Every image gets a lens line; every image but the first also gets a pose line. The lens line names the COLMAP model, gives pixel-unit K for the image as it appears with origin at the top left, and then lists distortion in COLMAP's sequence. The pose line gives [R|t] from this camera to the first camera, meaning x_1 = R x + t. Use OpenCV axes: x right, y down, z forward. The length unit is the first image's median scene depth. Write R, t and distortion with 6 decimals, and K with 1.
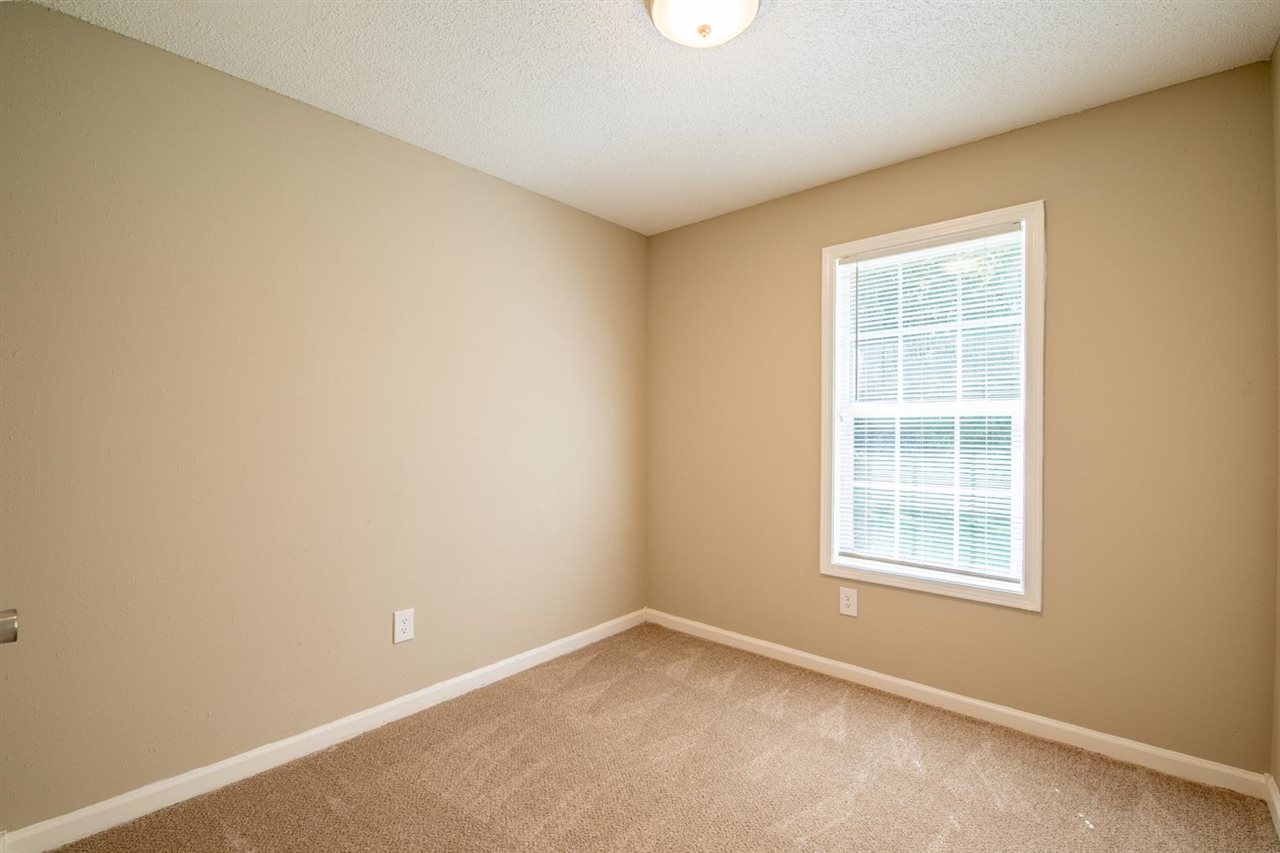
lens RADIAL K [[557.4, 0, 640.0], [0, 557.4, 426.5], [0, 0, 1]] dist [0.001381, 0.000246]
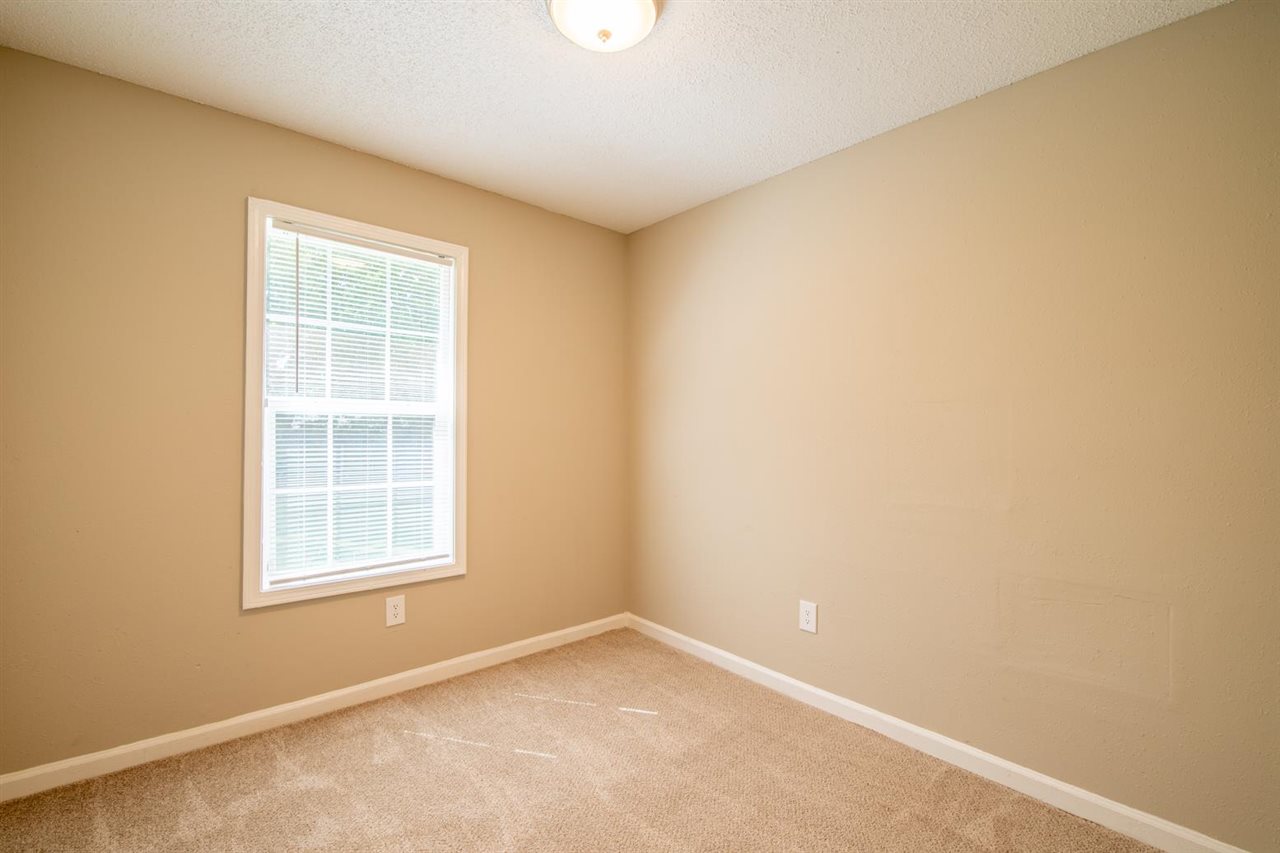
lens RADIAL K [[563.1, 0, 640.4], [0, 563.1, 432.3], [0, 0, 1]] dist [-0.001138, -0.000160]
pose [[0.143391, 0.000724, 0.989666, -0.459557], [-0.017865, 0.999839, 0.001857, 0.001220], [-0.989505, -0.017946, 0.143381, 0.406485]]
